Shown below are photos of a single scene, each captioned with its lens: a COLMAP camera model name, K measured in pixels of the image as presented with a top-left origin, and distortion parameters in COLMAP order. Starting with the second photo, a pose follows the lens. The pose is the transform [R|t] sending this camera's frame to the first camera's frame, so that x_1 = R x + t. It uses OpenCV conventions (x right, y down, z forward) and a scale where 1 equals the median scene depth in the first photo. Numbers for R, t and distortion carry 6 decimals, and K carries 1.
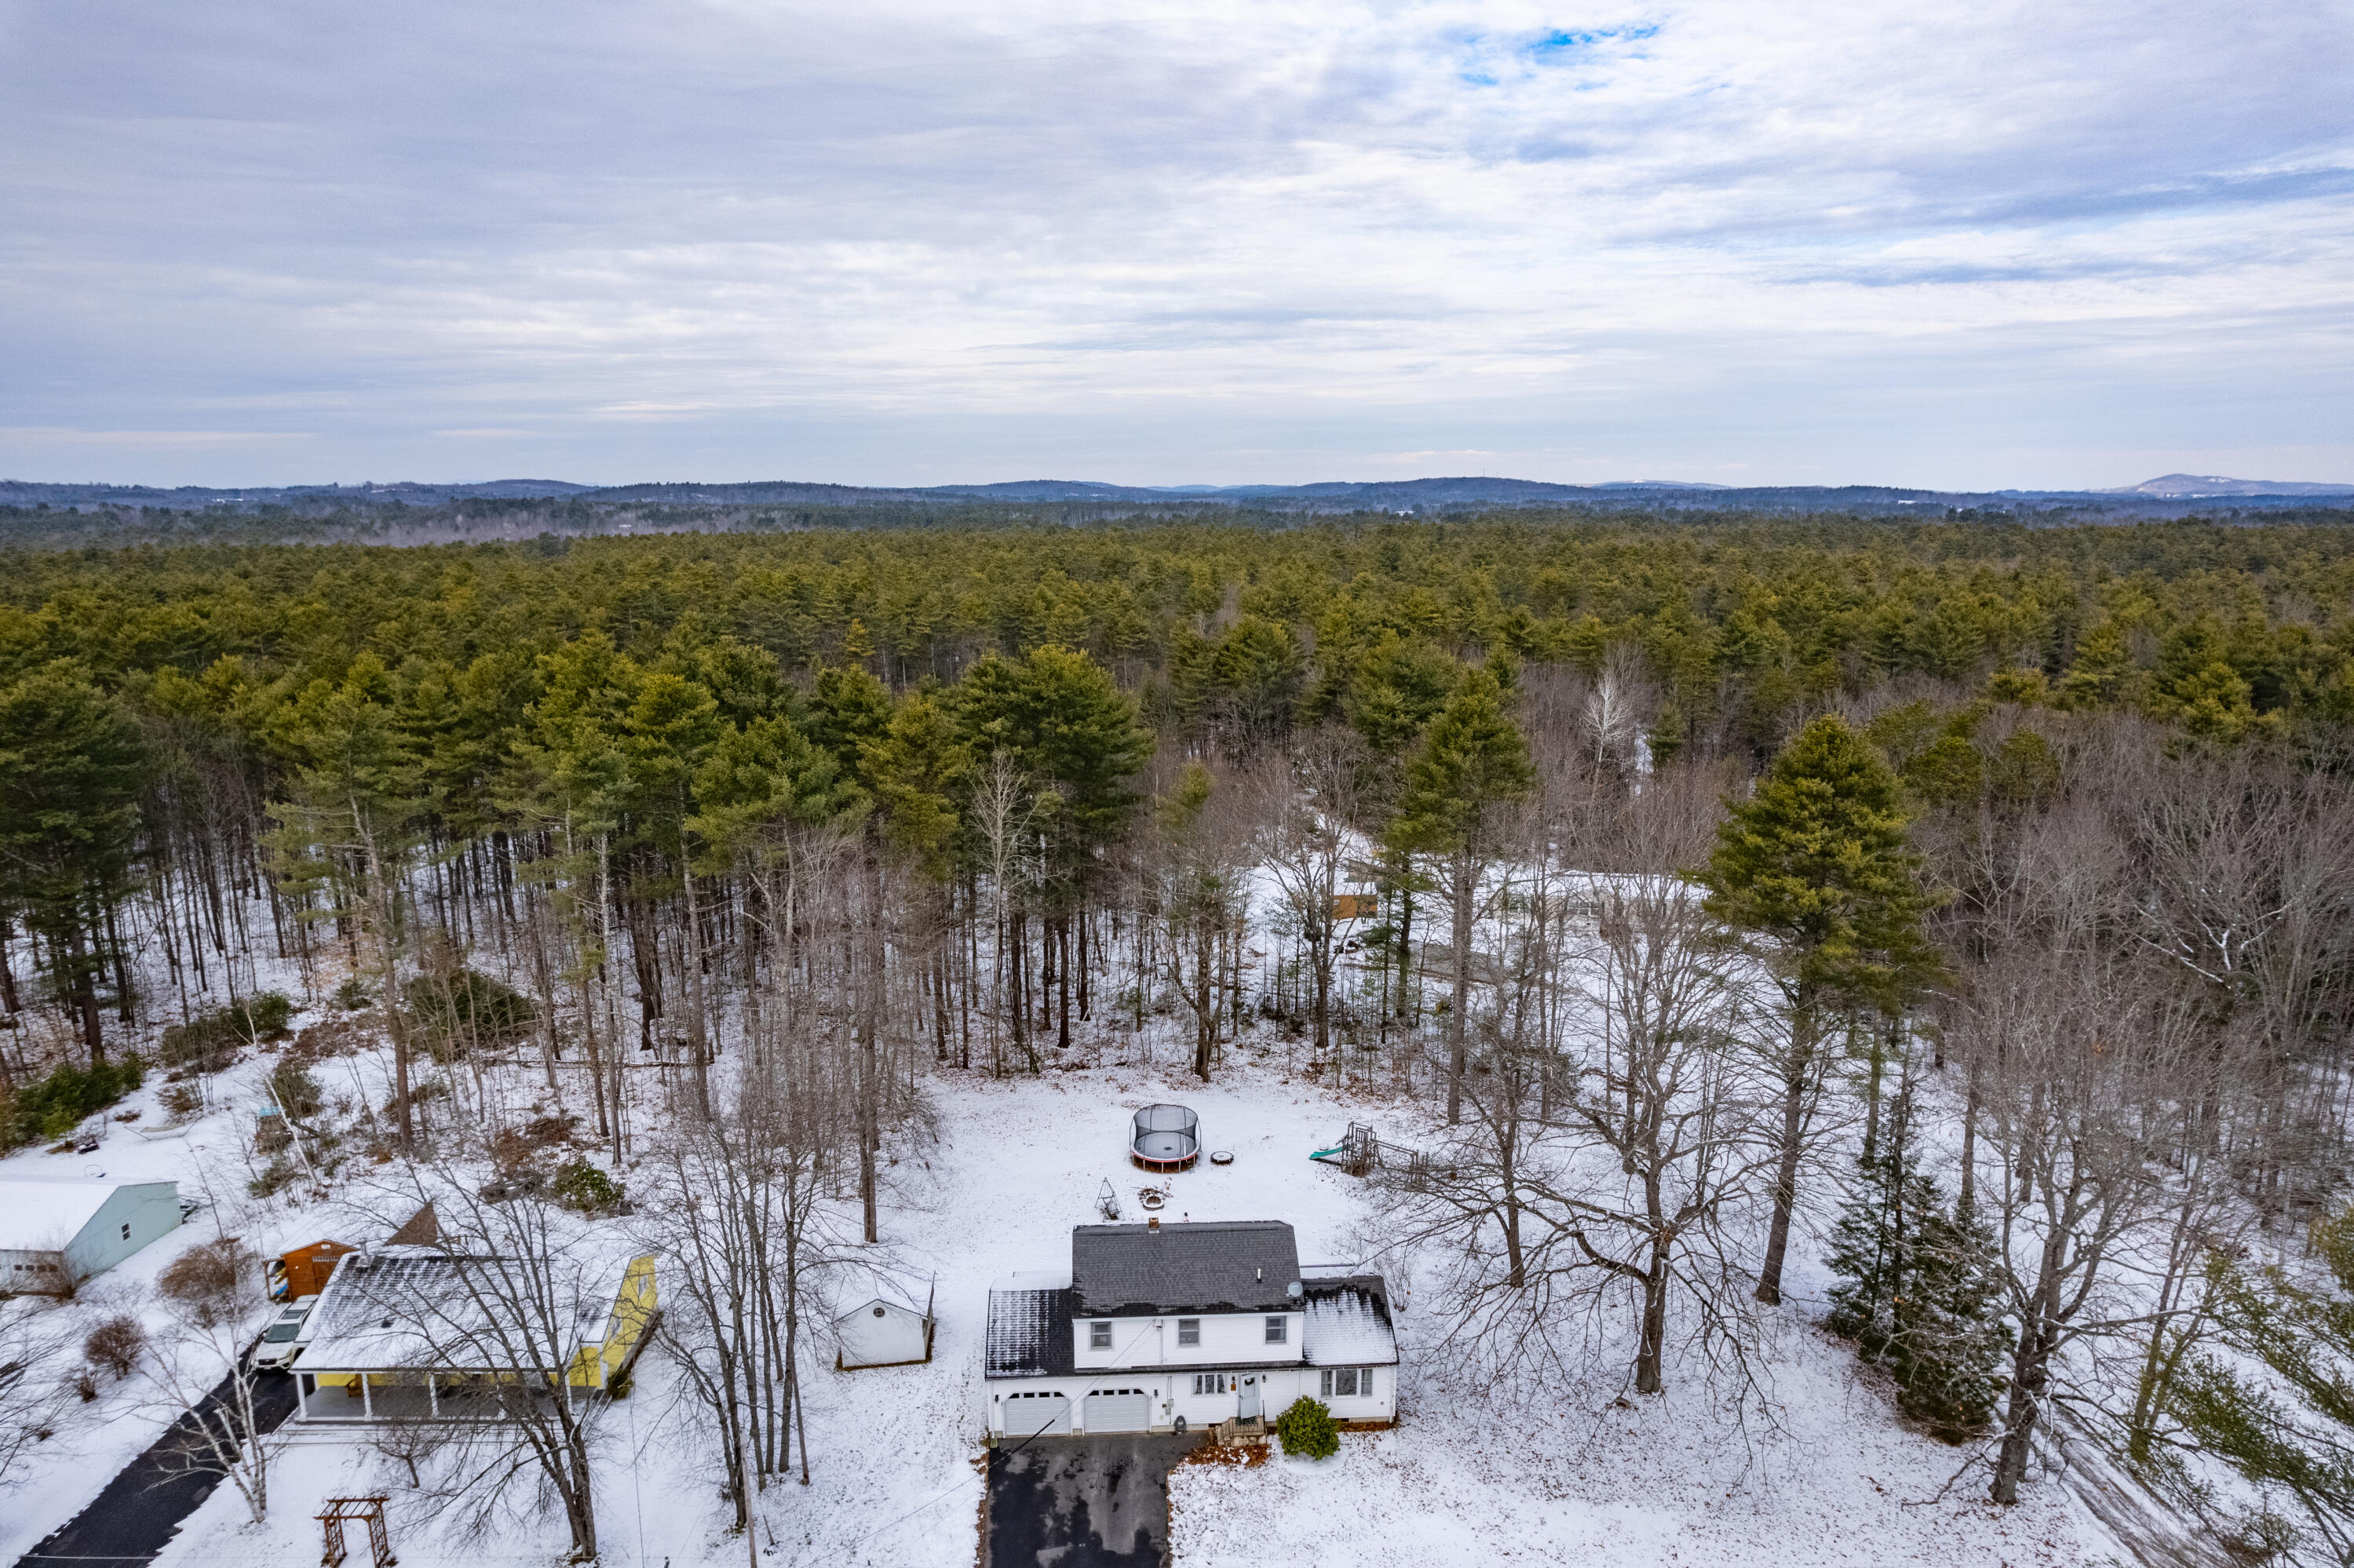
lens RADIAL K [[1512.8, 0, 1177.0], [0, 1512.8, 784.0], [0, 0, 1]] dist [-0.077027, 0.070376]
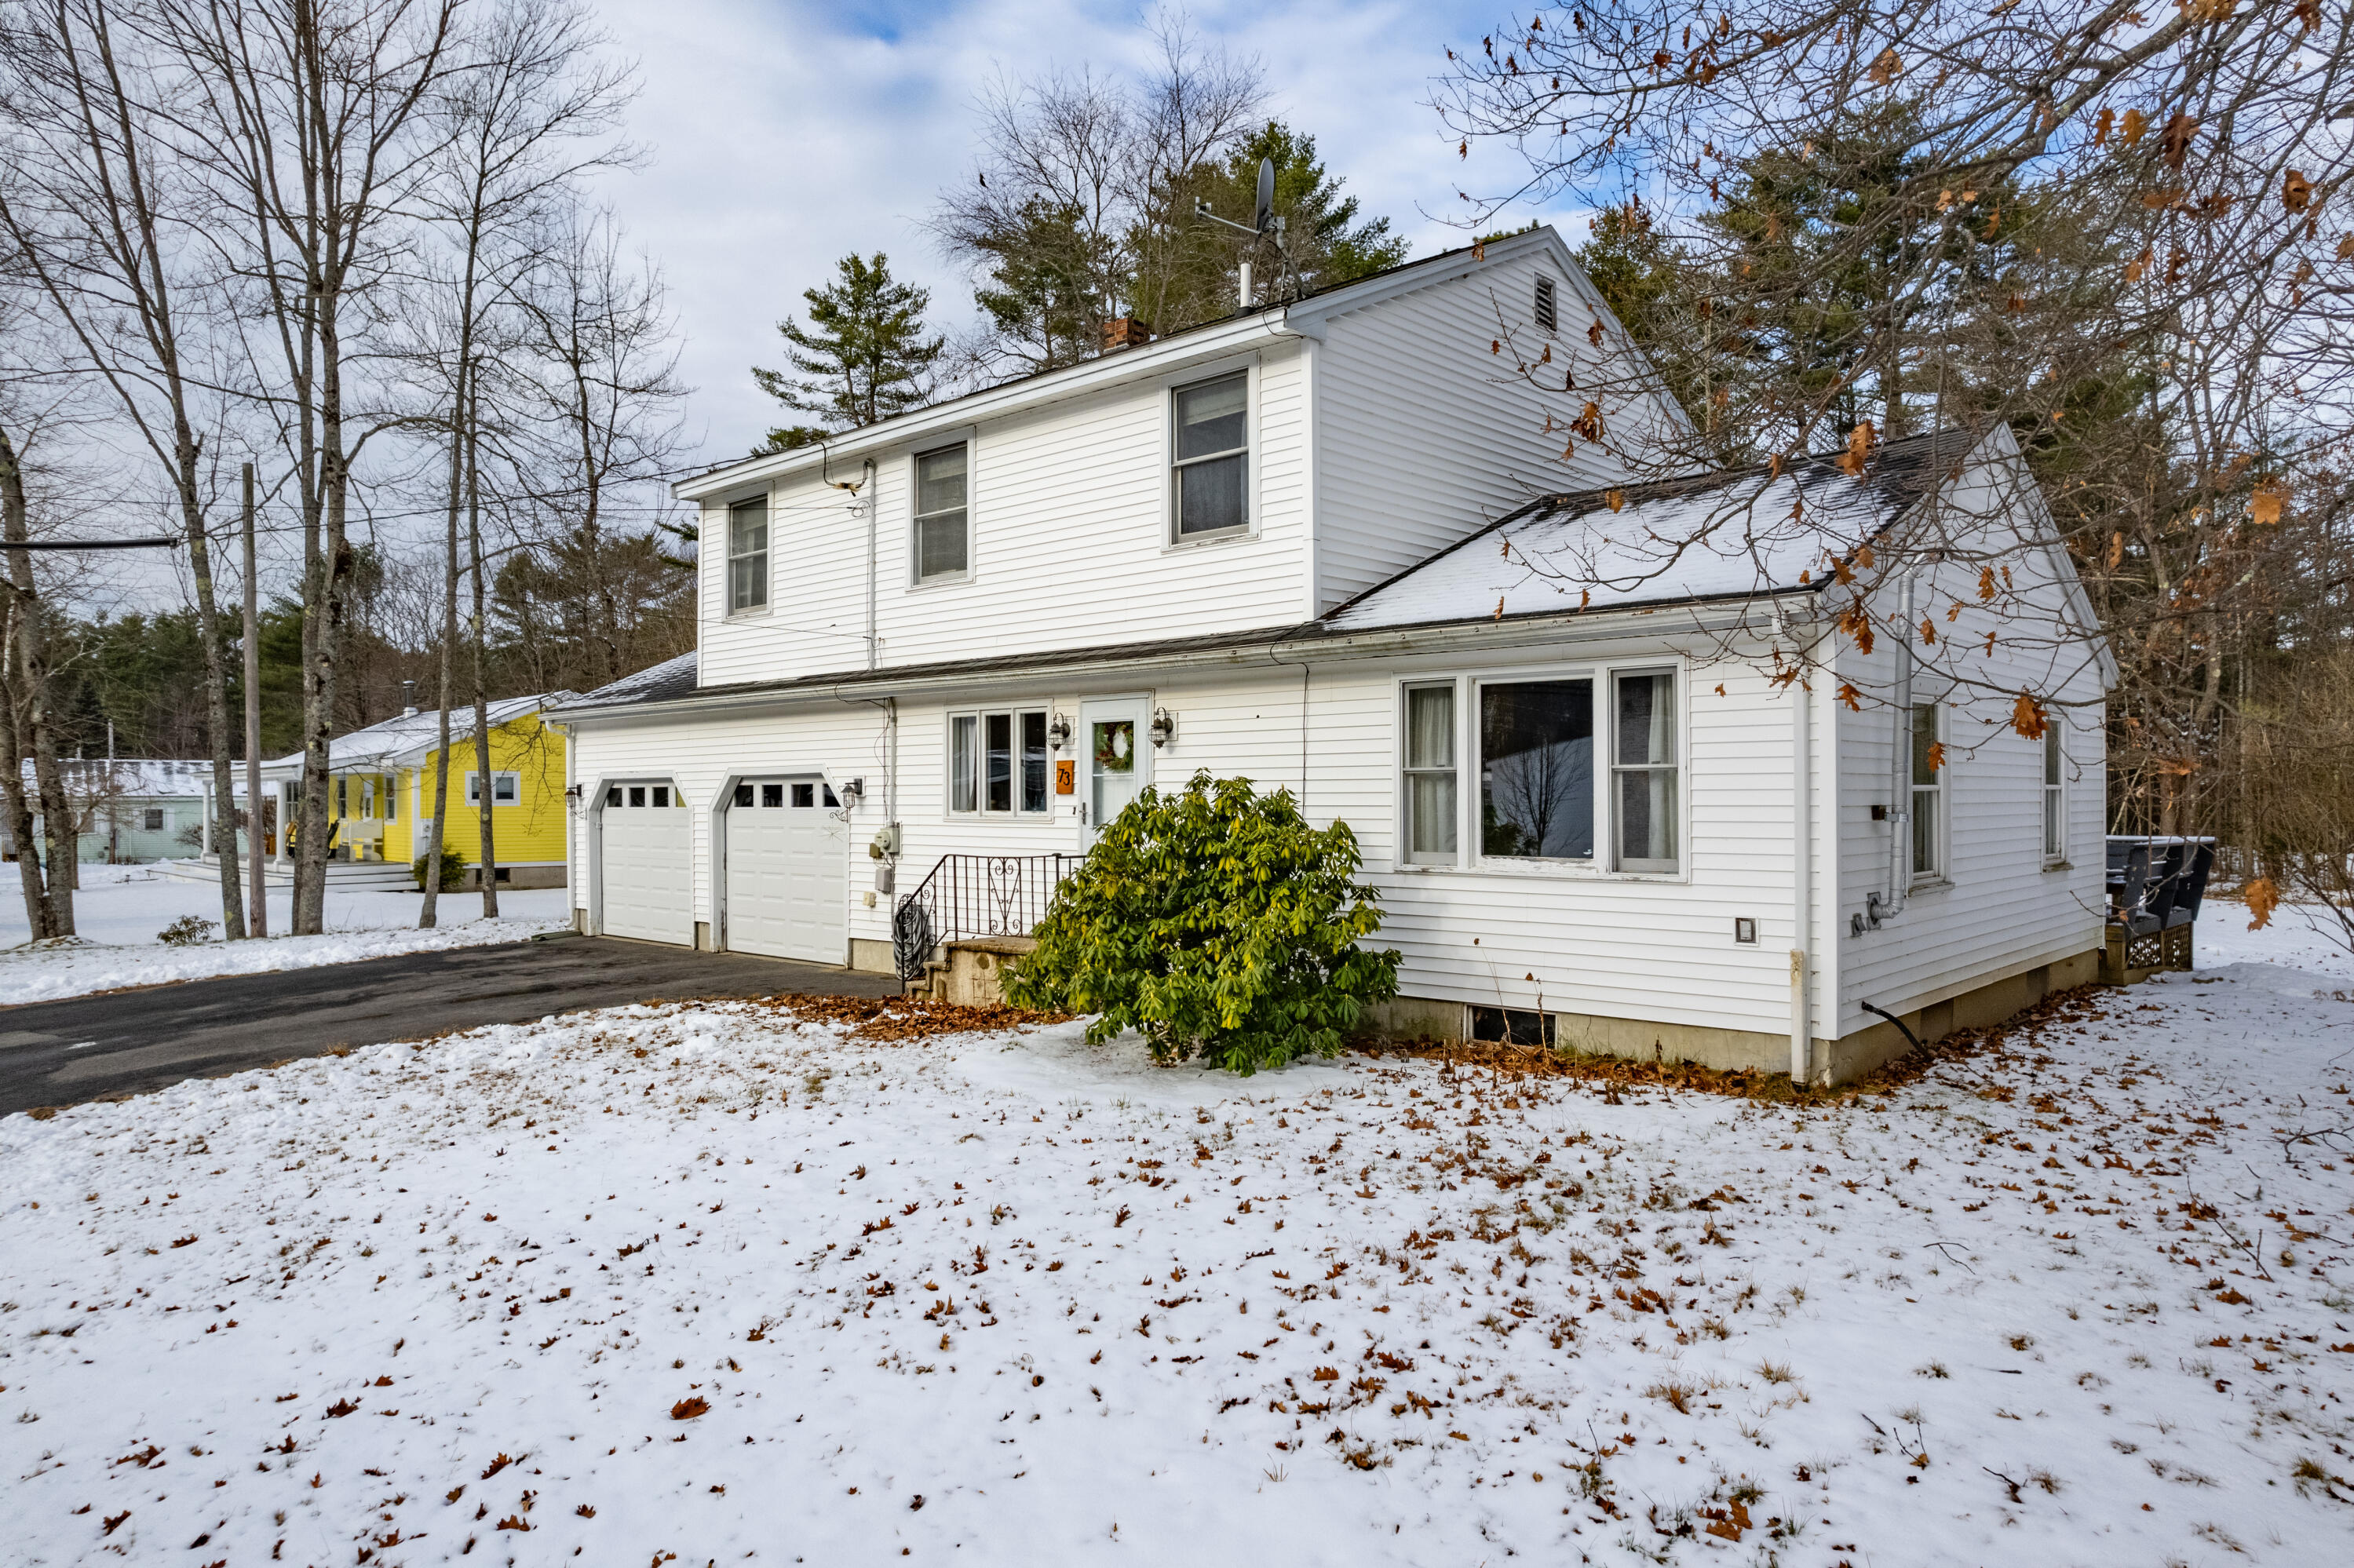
lens RADIAL K [[1512.8, 0, 1177.0], [0, 1512.8, 784.0], [0, 0, 1]] dist [-0.077027, 0.070376]
pose [[0.687919, -0.004836, -0.725772, 0.206395], [-0.138215, 0.980805, -0.137542, 0.427230], [0.712506, 0.194930, 0.674046, 0.853700]]
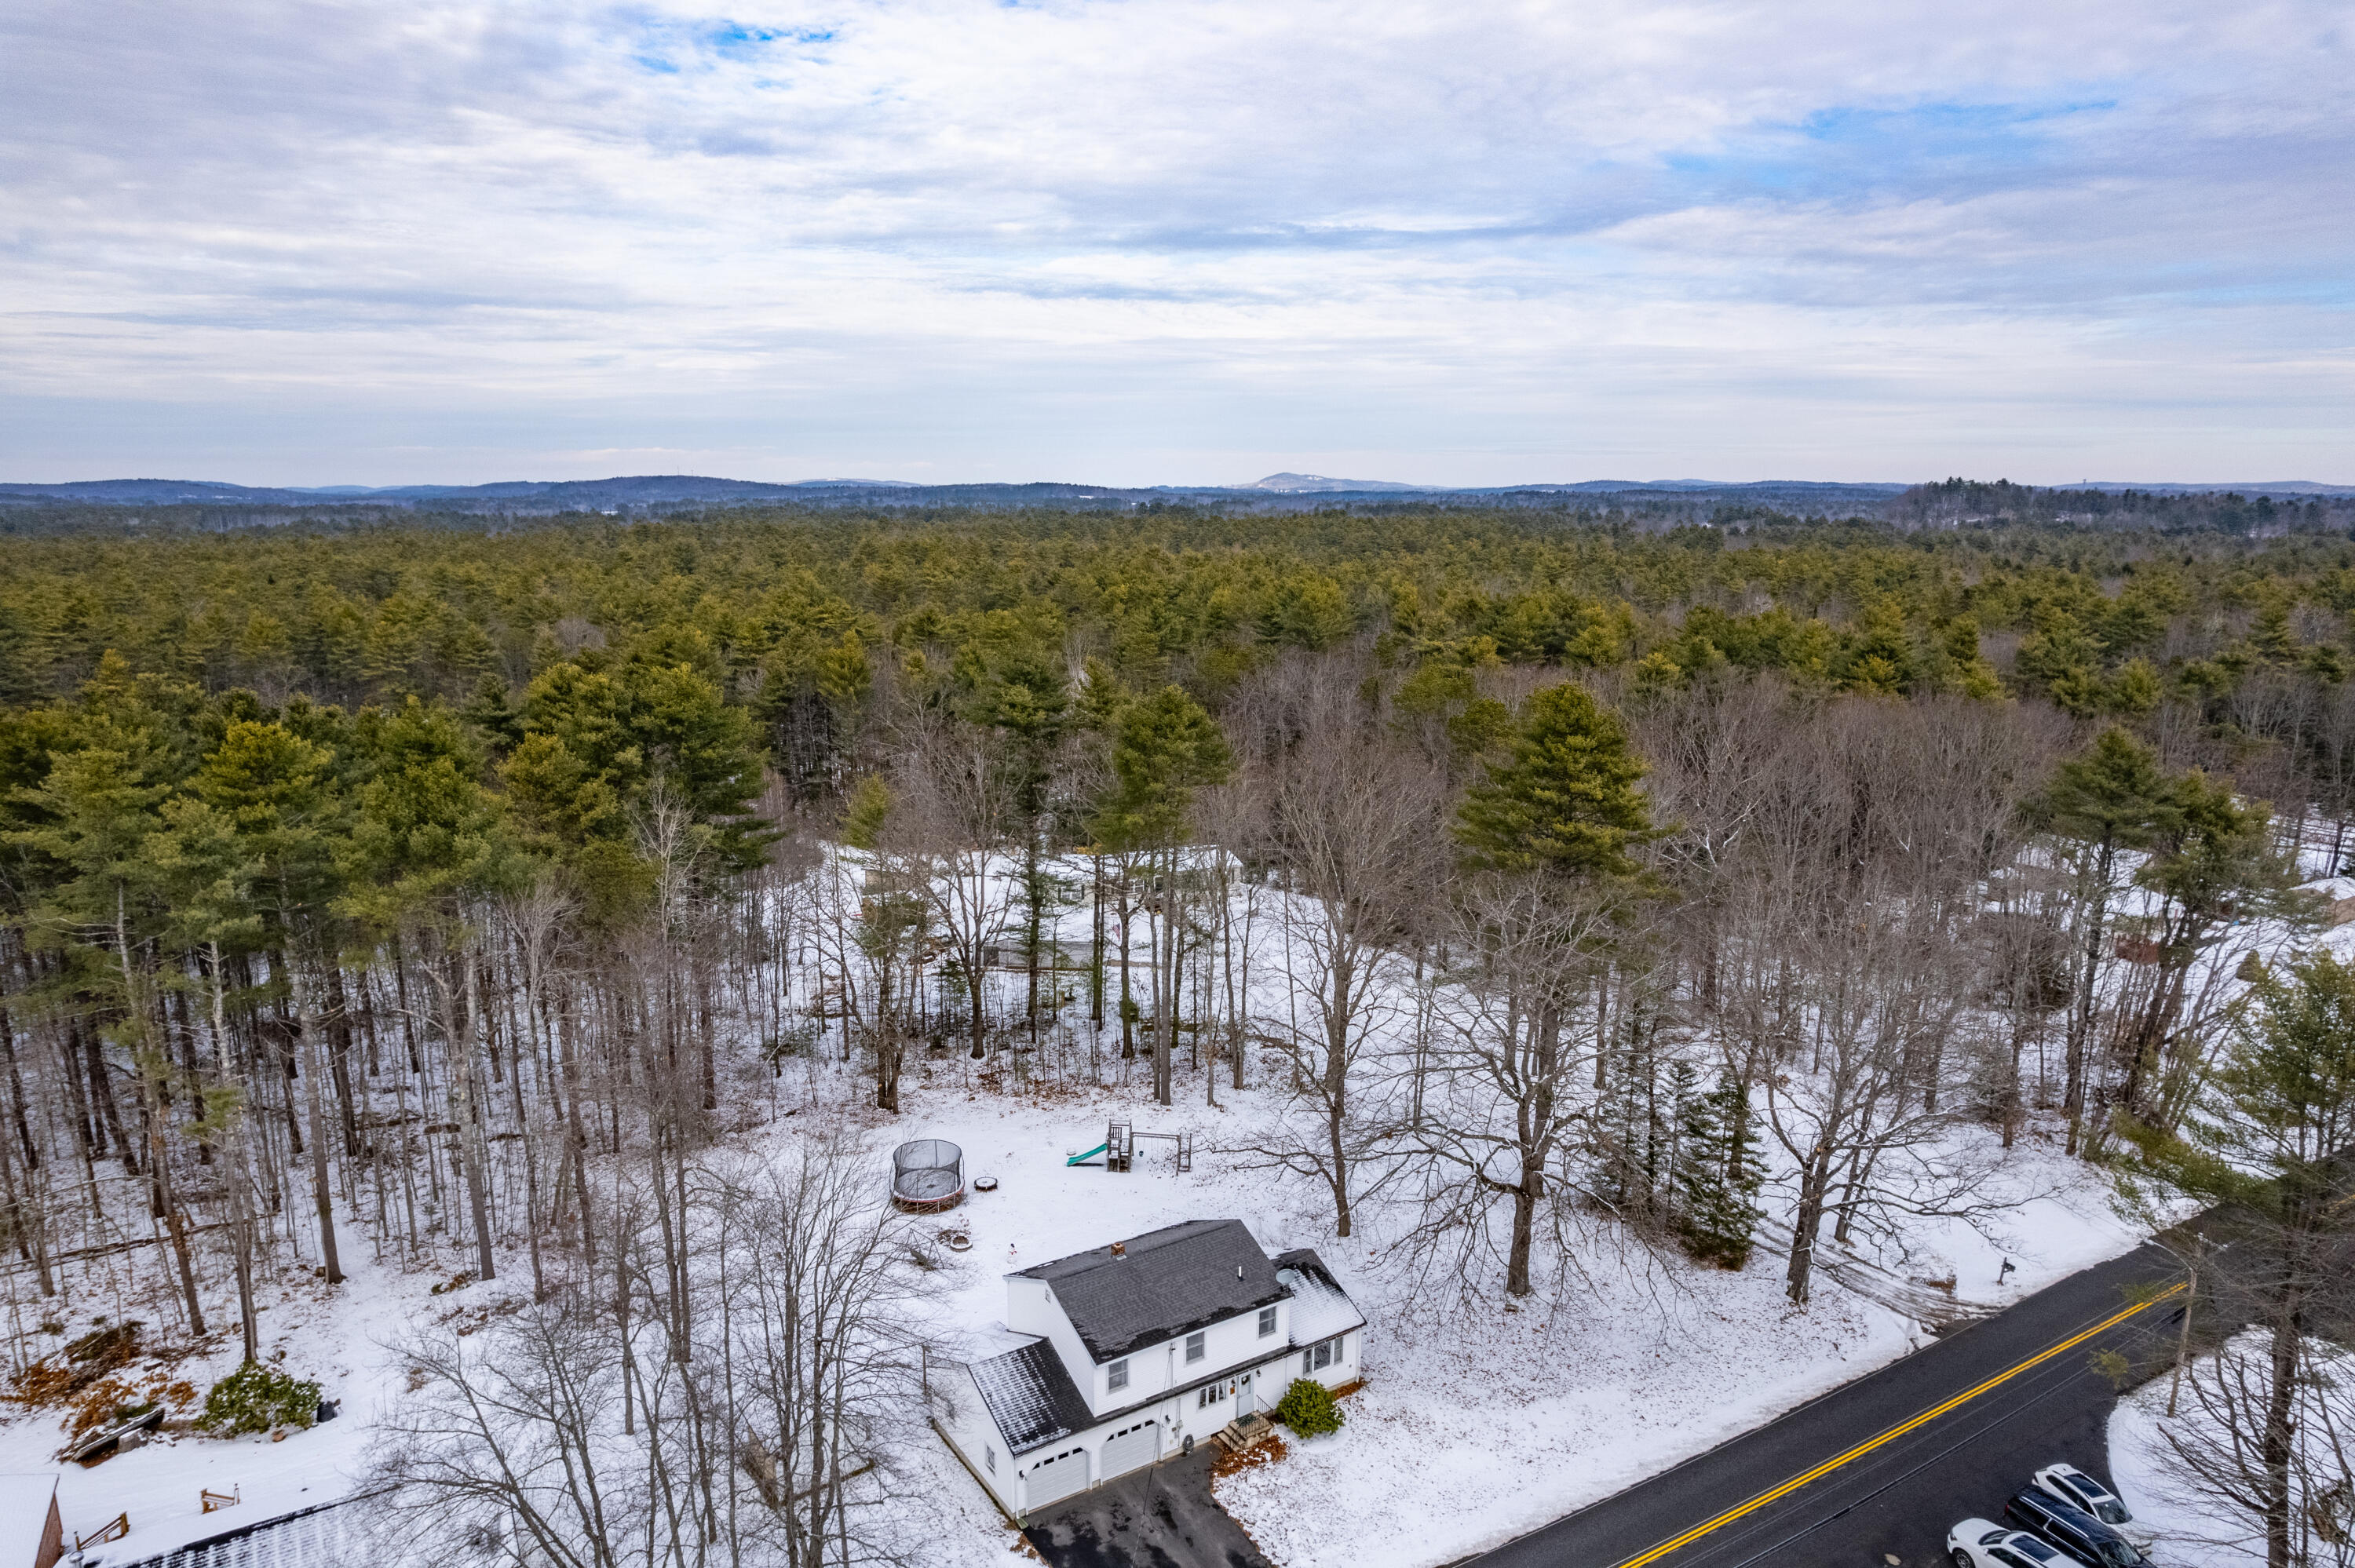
lens RADIAL K [[1521.2, 0, 1177.5], [0, 1521.2, 784.0], [0, 0, 1]] dist [-0.095291, 0.086885]
pose [[0.868190, -0.090683, 0.487875, -0.437184], [0.090467, 0.995609, 0.024067, -0.023746], [-0.487915, 0.023242, 0.872582, 0.140057]]
